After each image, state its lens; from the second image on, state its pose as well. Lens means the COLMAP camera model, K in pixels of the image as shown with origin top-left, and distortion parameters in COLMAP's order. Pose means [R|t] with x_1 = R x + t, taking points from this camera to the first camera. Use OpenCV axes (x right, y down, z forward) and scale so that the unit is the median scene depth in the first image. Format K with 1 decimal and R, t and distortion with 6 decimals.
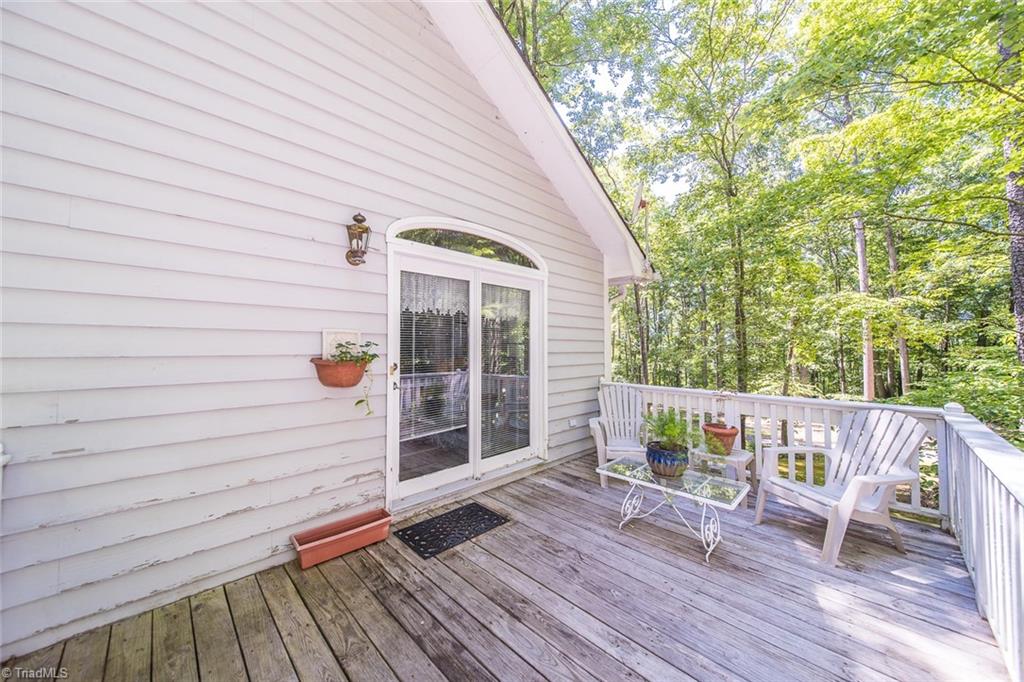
lens RADIAL K [[356.8, 0, 516.1], [0, 356.8, 338.7], [0, 0, 1]] dist [-0.000190, 0.000025]
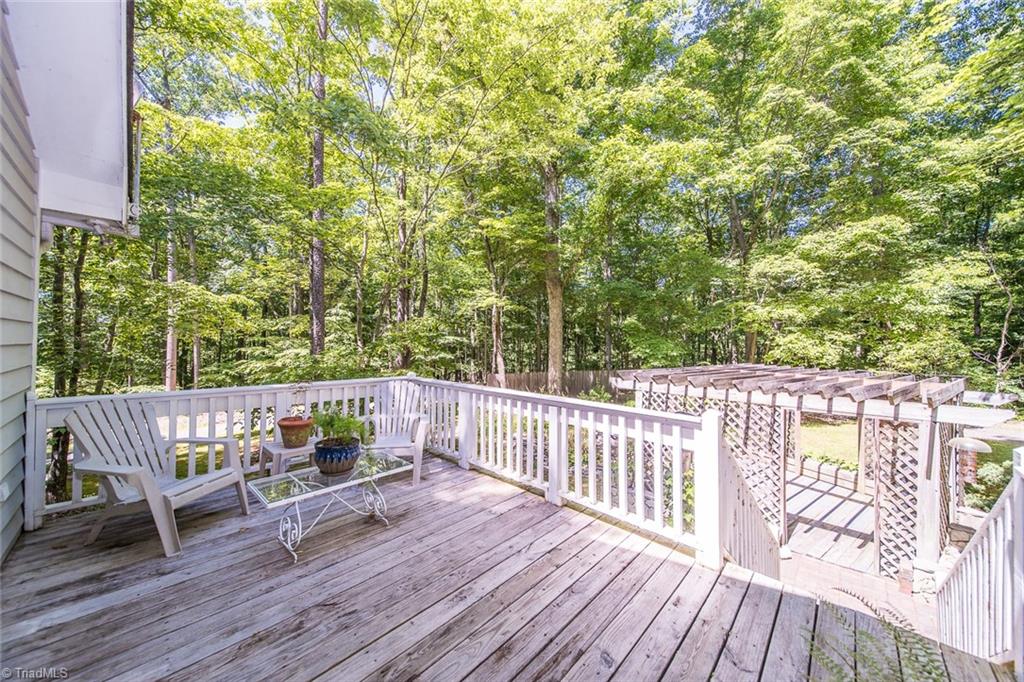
lens RADIAL K [[356.8, 0, 516.1], [0, 356.8, 338.7], [0, 0, 1]] dist [-0.000190, 0.000025]
pose [[-0.033919, 0.008877, 0.999385, -0.787690], [-0.039071, 0.999184, -0.010201, 0.025014], [-0.998661, -0.039393, -0.033545, 0.806472]]
